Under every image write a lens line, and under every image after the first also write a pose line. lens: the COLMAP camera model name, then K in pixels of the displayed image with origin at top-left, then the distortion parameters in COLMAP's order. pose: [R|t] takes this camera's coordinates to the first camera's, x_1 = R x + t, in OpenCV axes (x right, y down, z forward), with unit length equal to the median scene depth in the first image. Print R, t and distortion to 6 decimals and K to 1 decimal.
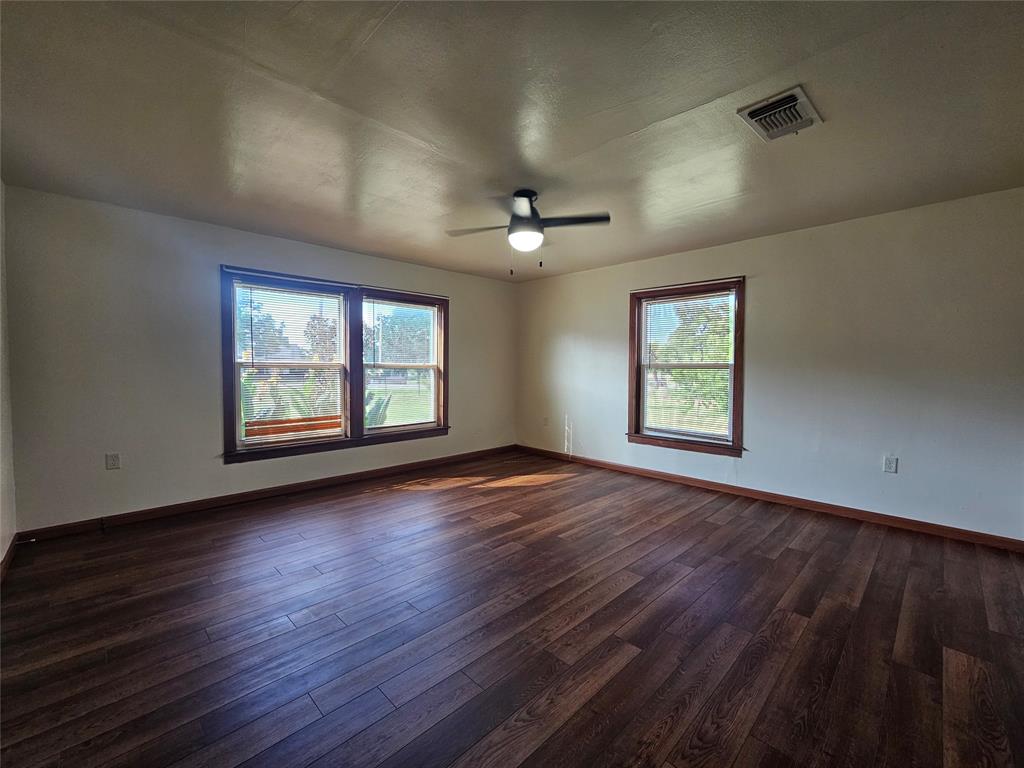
lens RADIAL K [[423.1, 0, 515.5], [0, 423.1, 383.9], [0, 0, 1]] dist [0.000136, 0.000109]
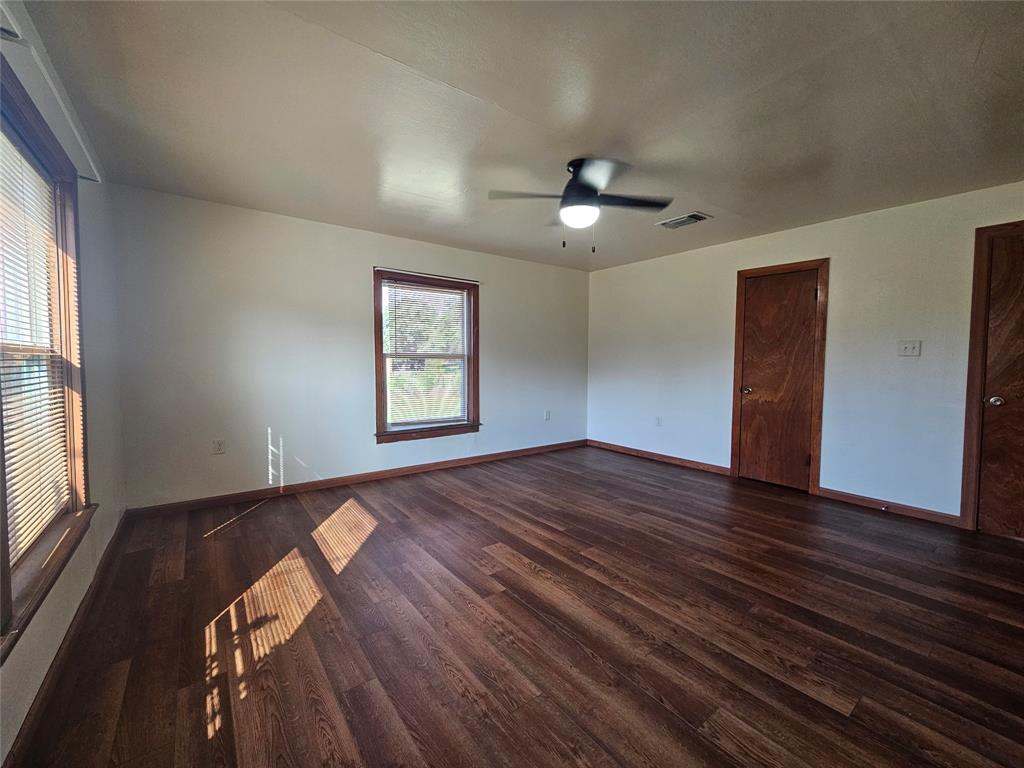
lens RADIAL K [[423.1, 0, 515.5], [0, 423.1, 383.9], [0, 0, 1]] dist [0.000136, 0.000109]
pose [[0.131407, -0.058936, 0.989575, -0.635133], [0.033062, 0.997936, 0.055043, -0.025292], [-0.990777, 0.025485, 0.133084, 0.717248]]
